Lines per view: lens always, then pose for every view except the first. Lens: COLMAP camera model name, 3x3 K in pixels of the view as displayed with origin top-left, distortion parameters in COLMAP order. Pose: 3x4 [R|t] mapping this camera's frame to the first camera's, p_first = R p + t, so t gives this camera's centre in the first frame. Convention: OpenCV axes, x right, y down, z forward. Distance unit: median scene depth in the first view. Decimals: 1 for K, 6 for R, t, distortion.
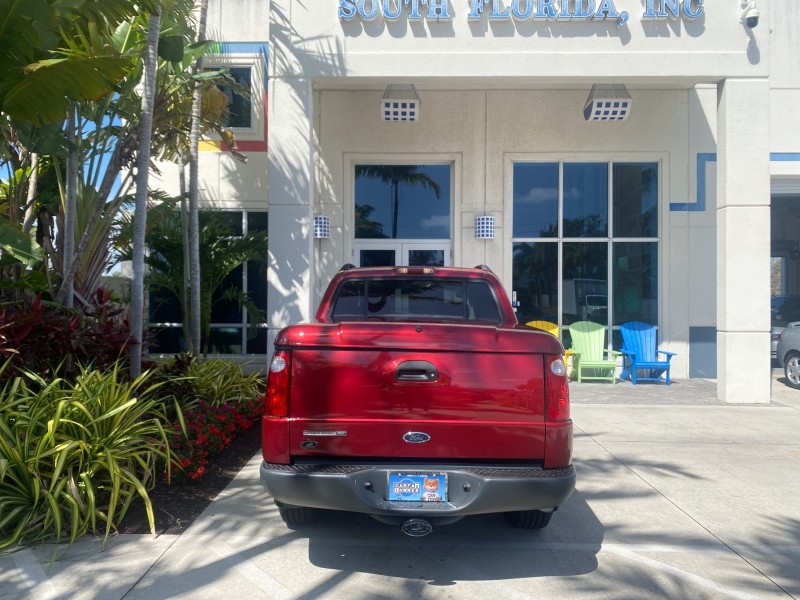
lens RADIAL K [[618.3, 0, 400.2], [0, 618.3, 296.4], [0, 0, 1]] dist [0.015005, -0.015079]
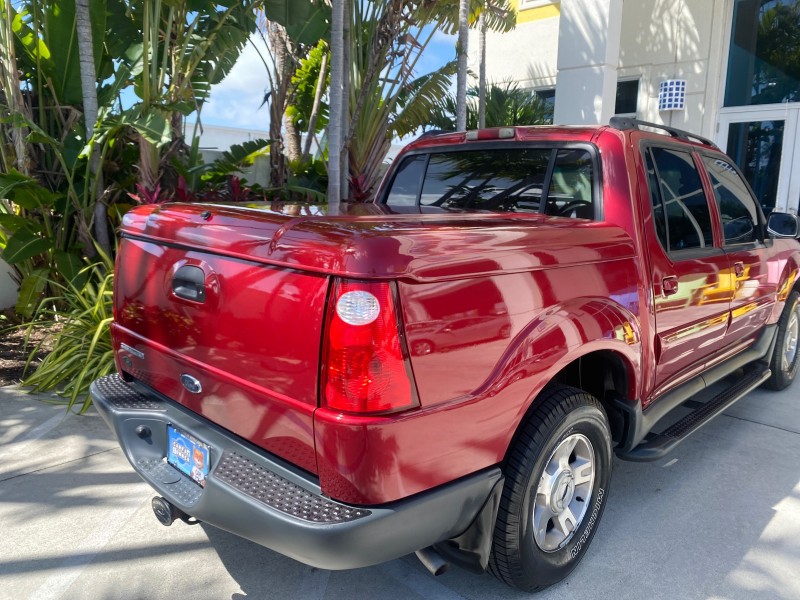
lens RADIAL K [[618.3, 0, 400.9], [0, 618.3, 296.1], [0, 0, 1]] dist [0.015005, -0.015079]
pose [[0.727308, 0.125690, -0.674704, 0.212927], [-0.011051, 0.985104, 0.171602, 0.004764], [0.686222, -0.117351, 0.717864, 0.211481]]
